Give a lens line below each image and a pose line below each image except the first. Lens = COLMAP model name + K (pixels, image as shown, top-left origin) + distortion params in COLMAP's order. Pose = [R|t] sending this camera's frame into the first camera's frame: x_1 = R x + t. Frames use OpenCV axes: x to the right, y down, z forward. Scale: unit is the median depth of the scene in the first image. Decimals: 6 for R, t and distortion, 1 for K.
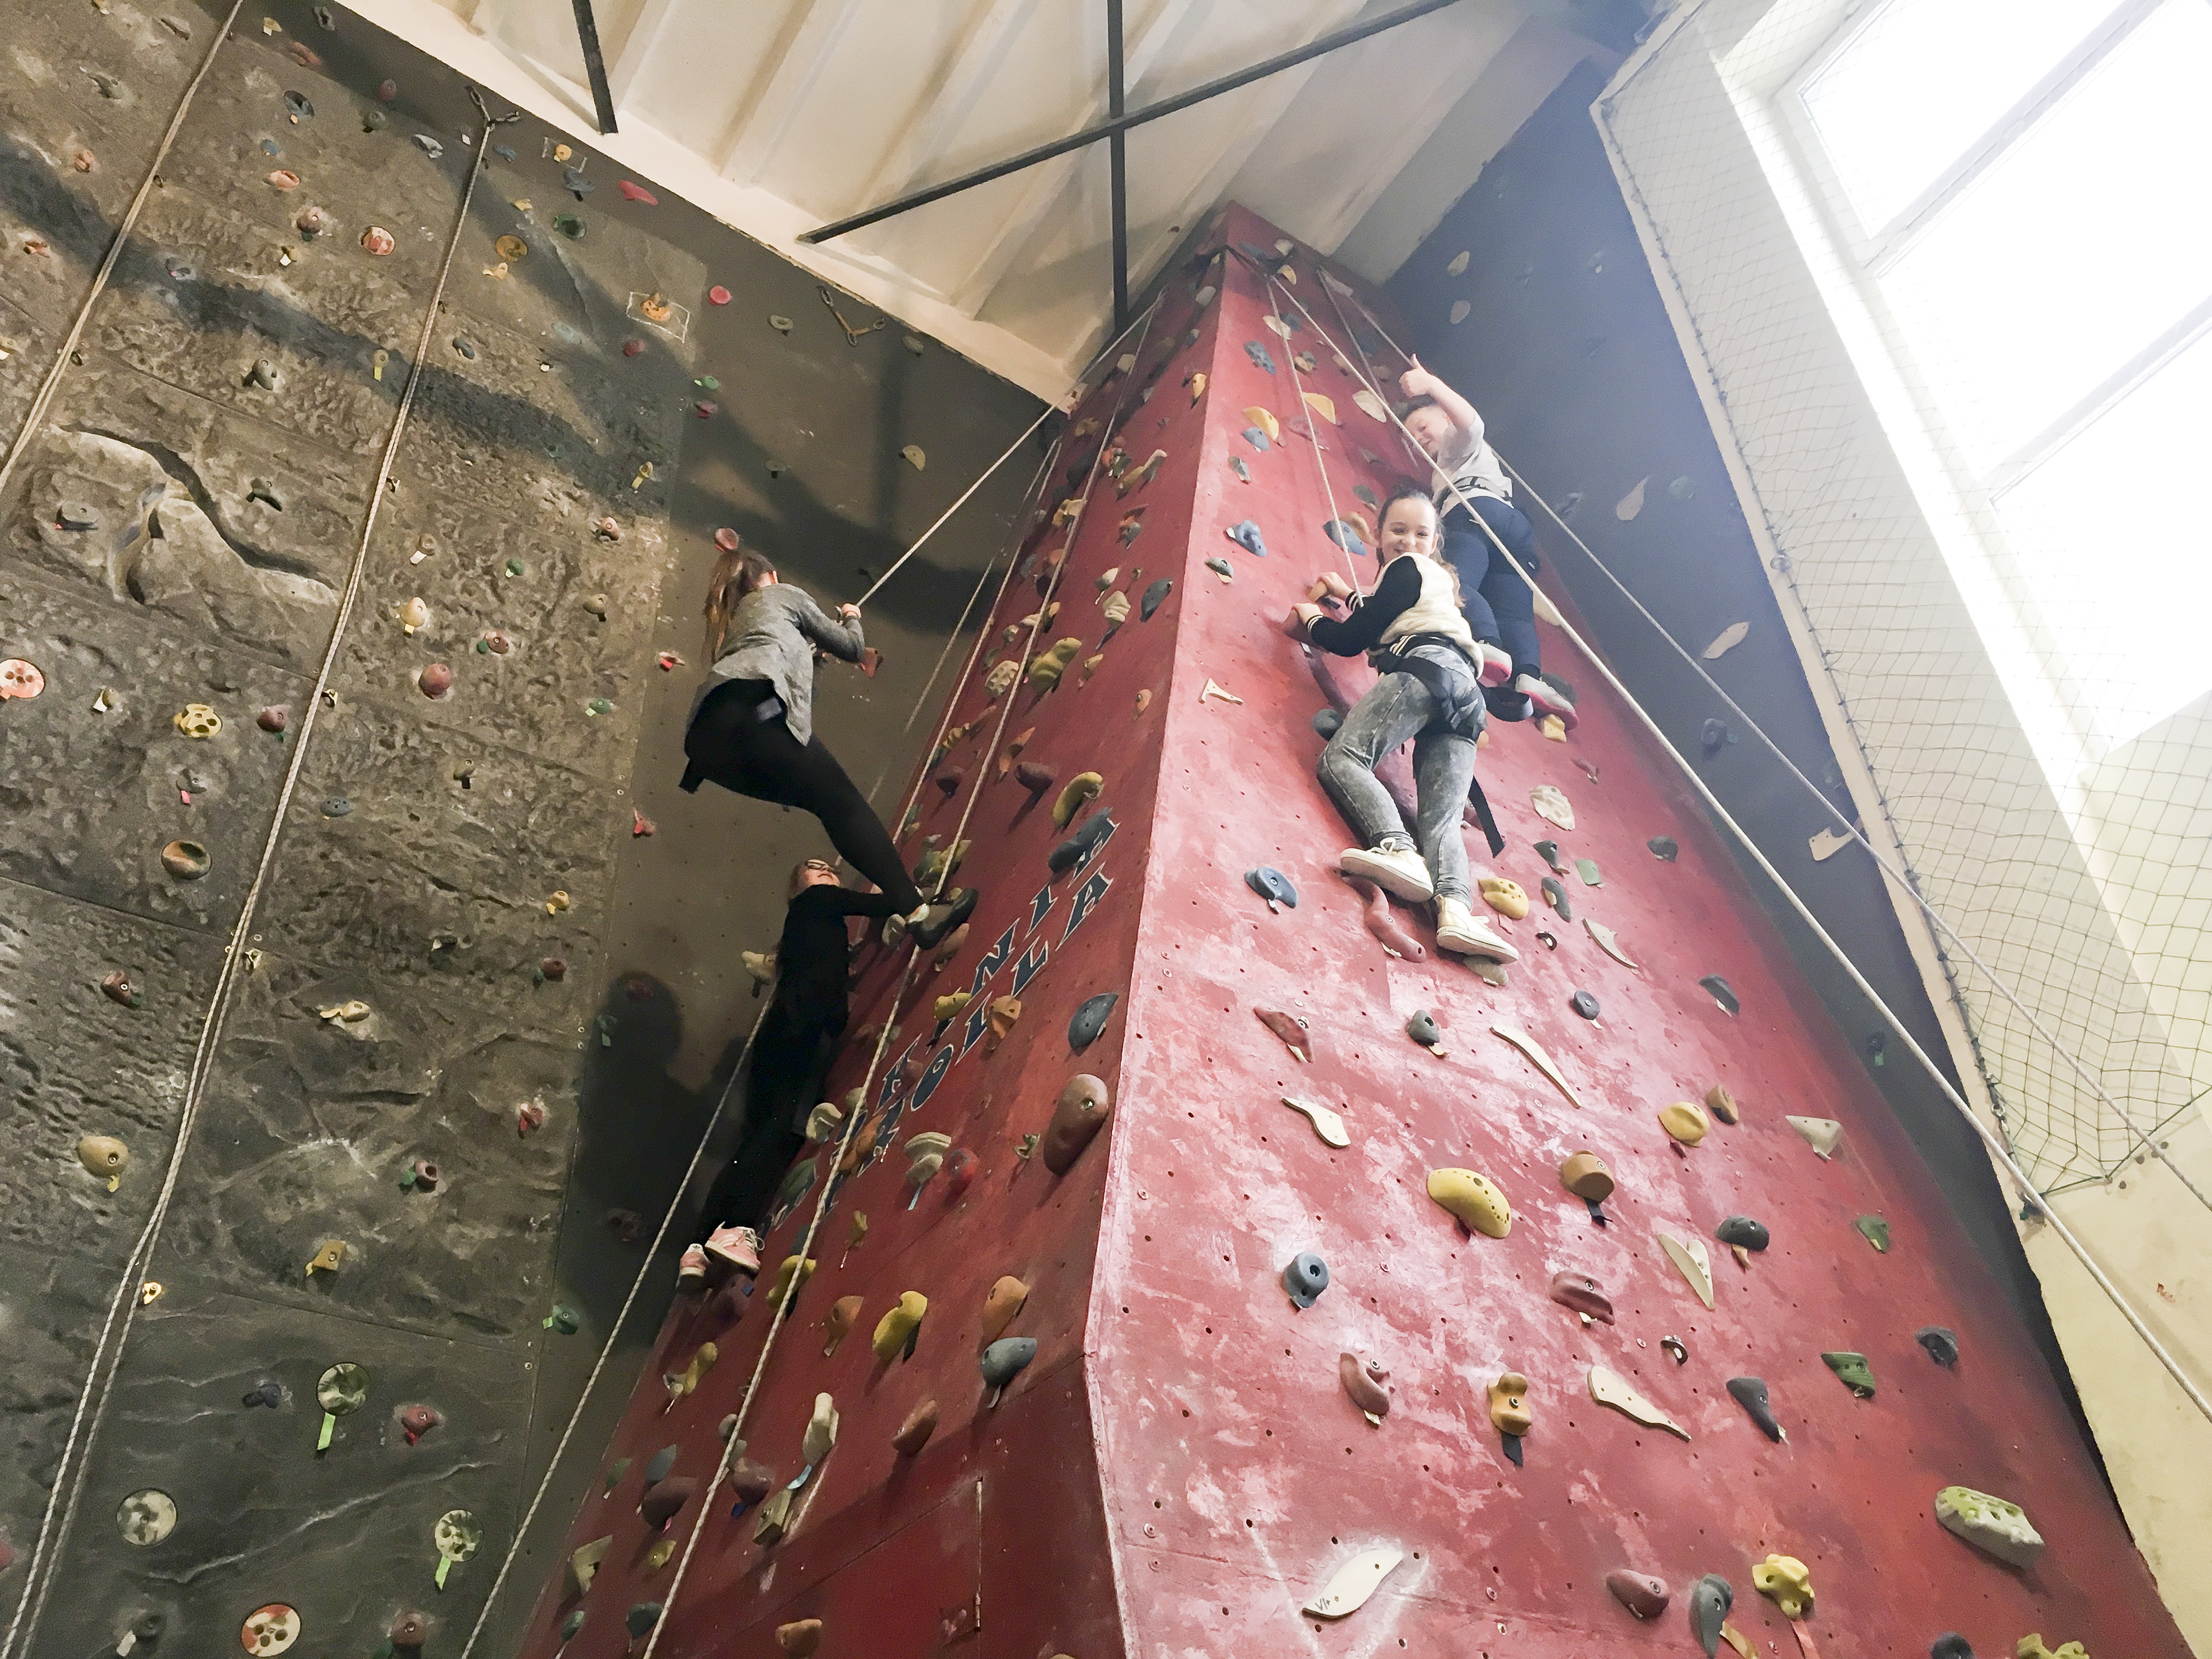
lens RADIAL K [[1913.3, 0, 1118.3], [0, 1913.3, 828.1], [0, 0, 1]] dist [0.015803, -0.015471]
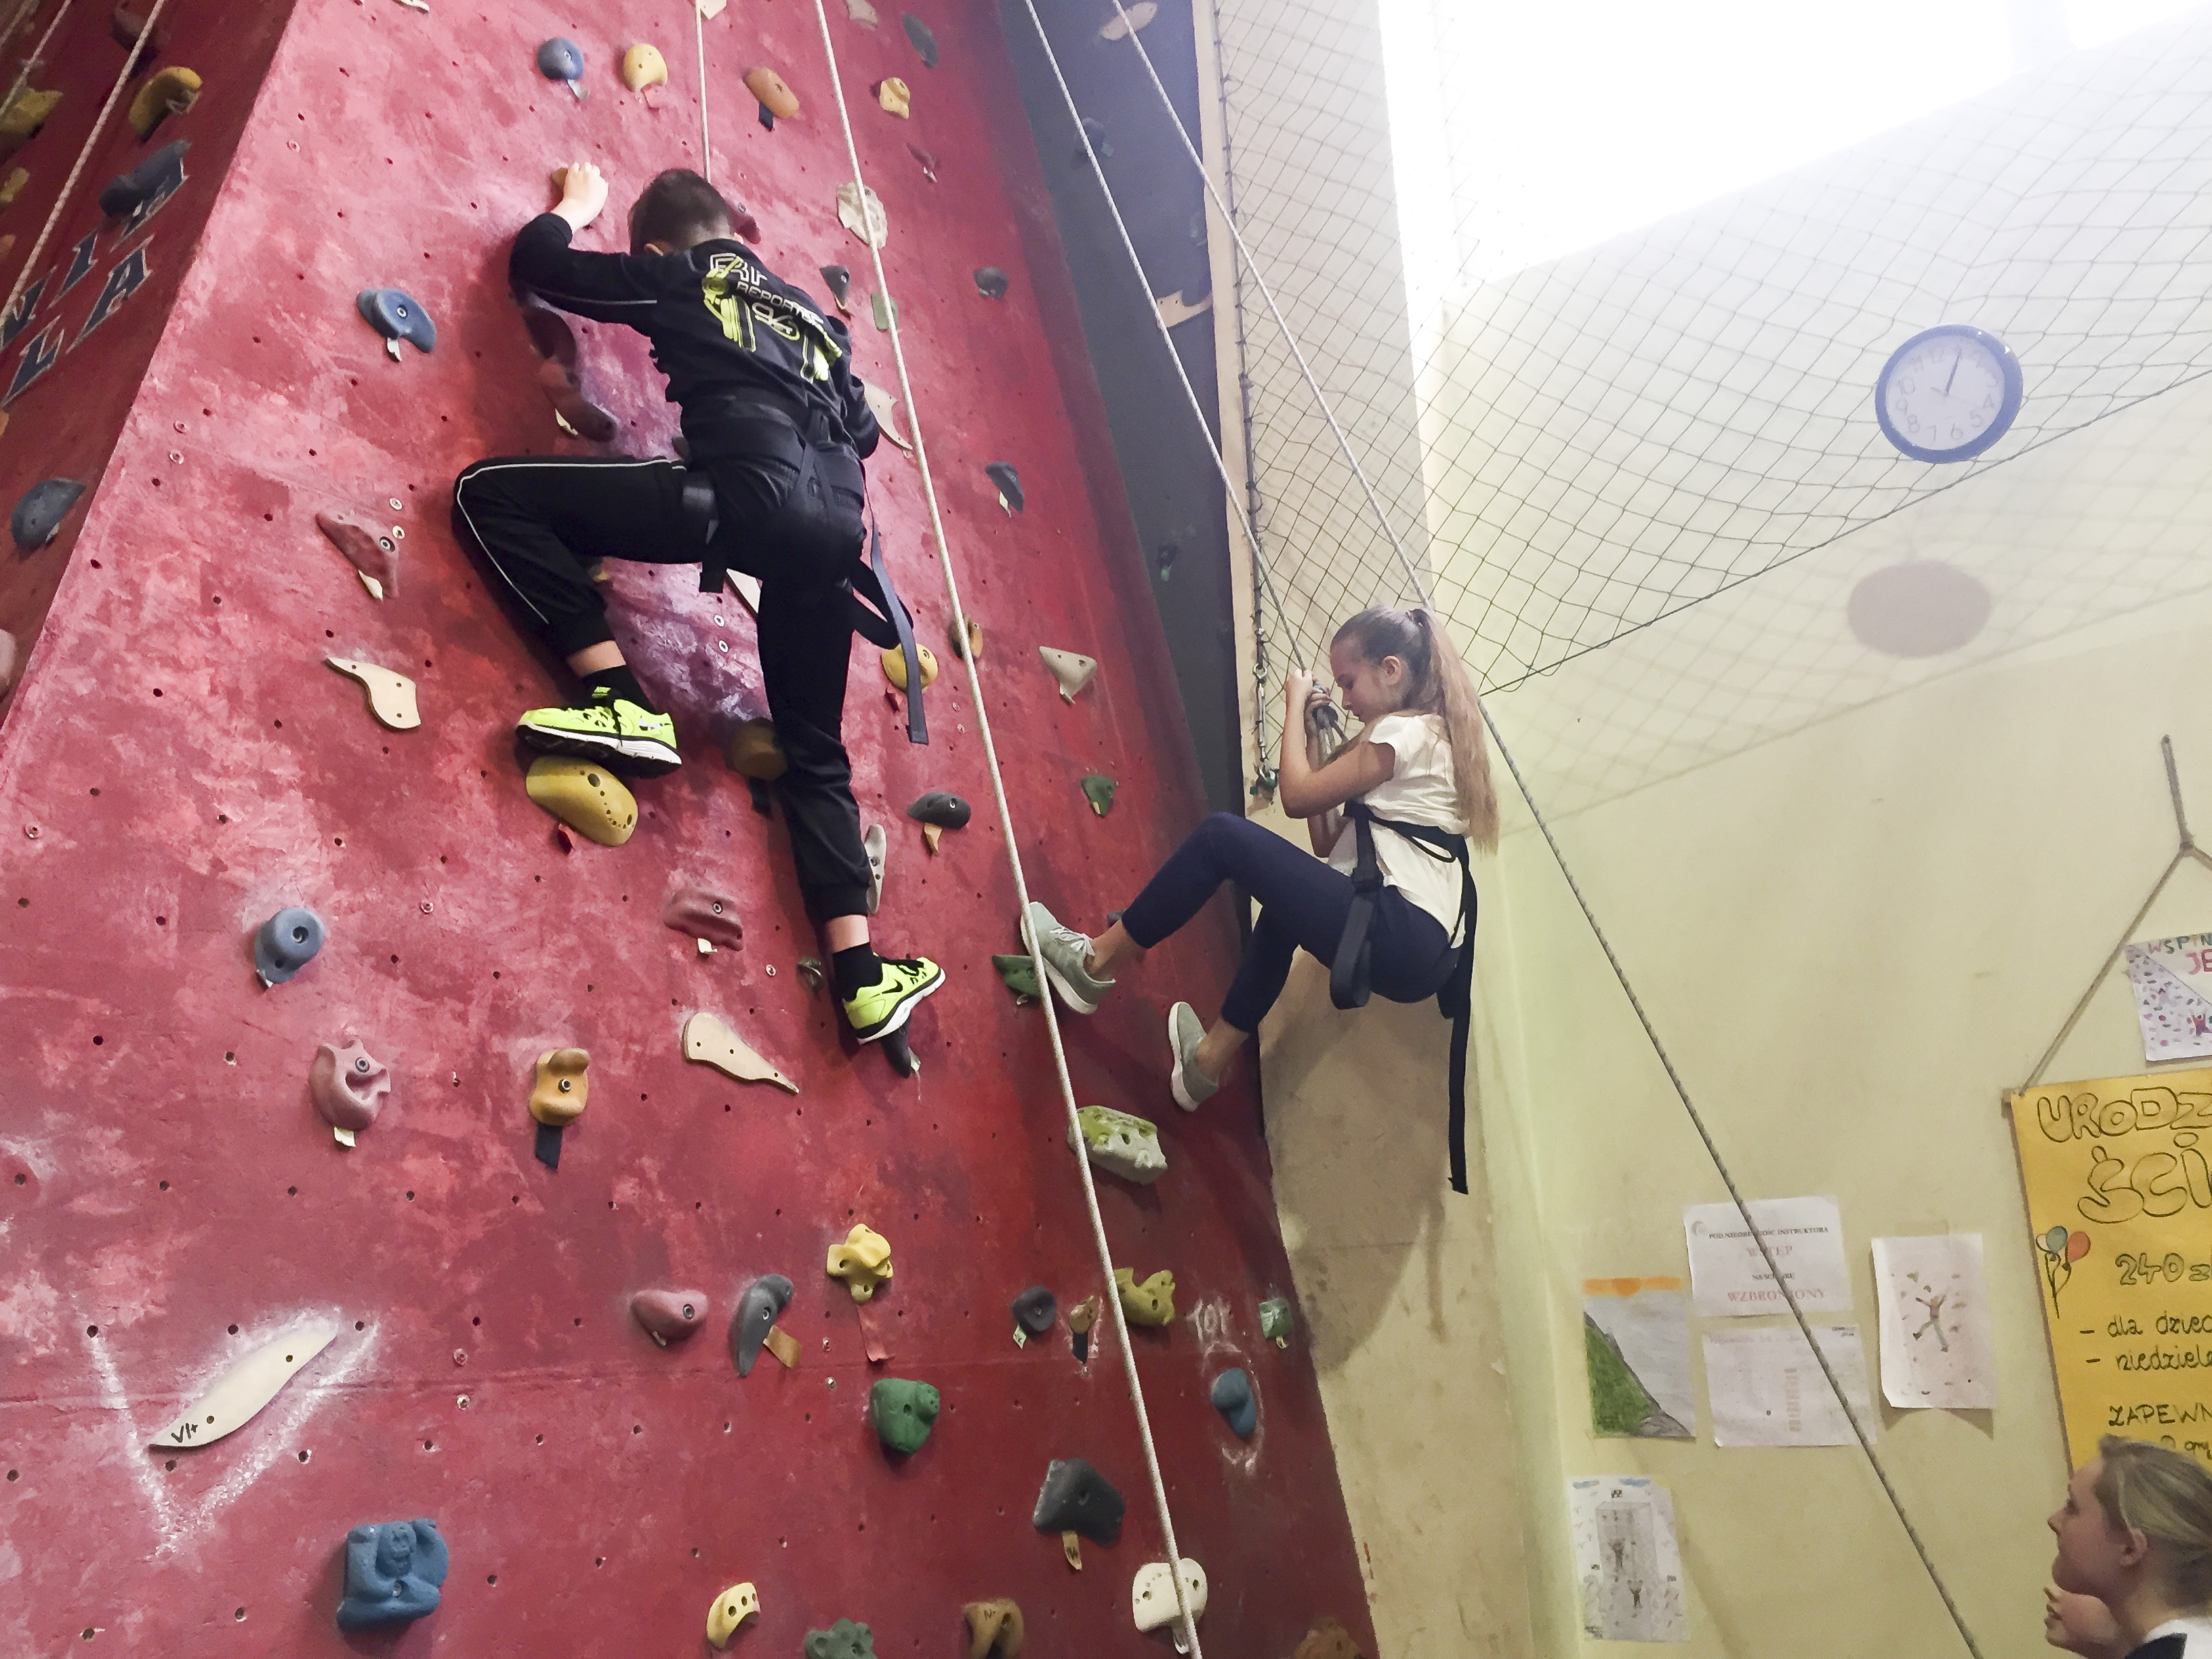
lens RADIAL K [[1903.1, 0, 1109.6], [0, 1903.1, 801.0], [0, 0, 1]] dist [0.008305, 0.004011]
pose [[0.943208, 0.097799, 0.317481, 0.151742], [-0.210736, 0.914926, 0.344240, -0.133374], [-0.256805, -0.391594, 0.883575, 0.267186]]
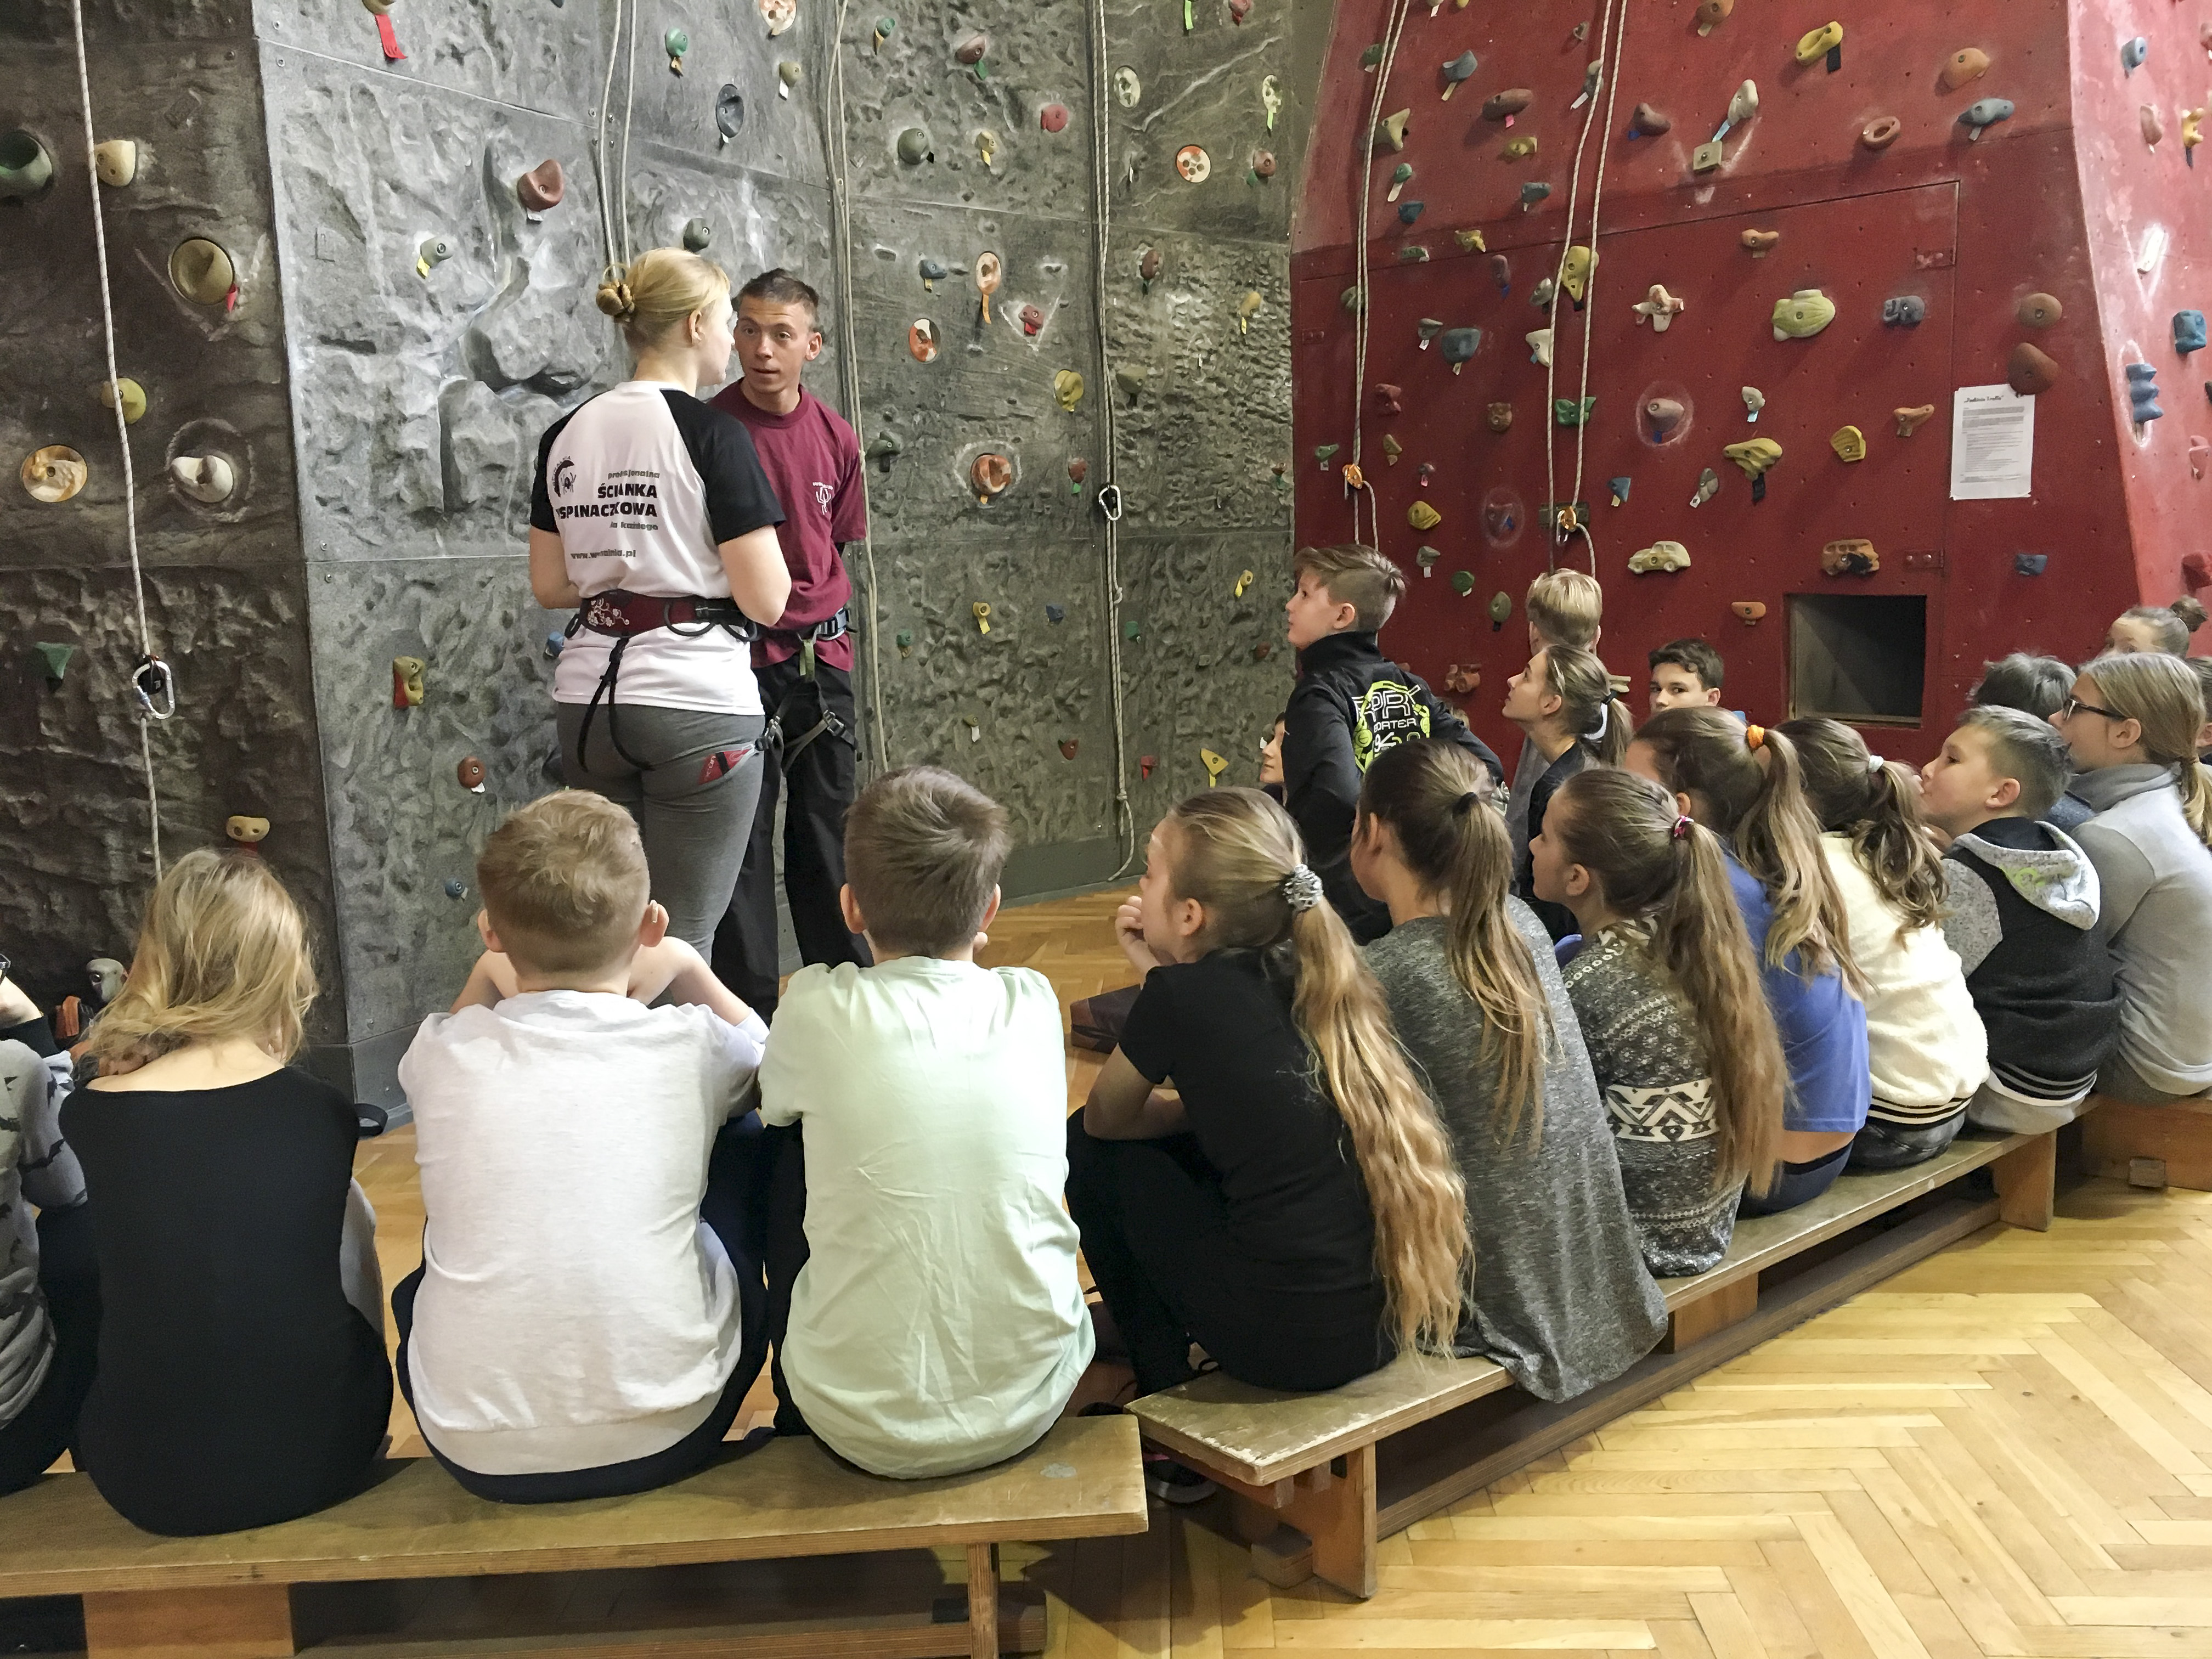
lens RADIAL K [[1890.7, 0, 1092.9], [0, 1890.7, 831.2], [0, 0, 1]] dist [0.014818, -0.007279]
pose [[0.986345, -0.012056, 0.164250, -0.997019], [-0.114116, 0.669069, 0.734387, -0.390587], [-0.118748, -0.743103, 0.658557, -0.431046]]
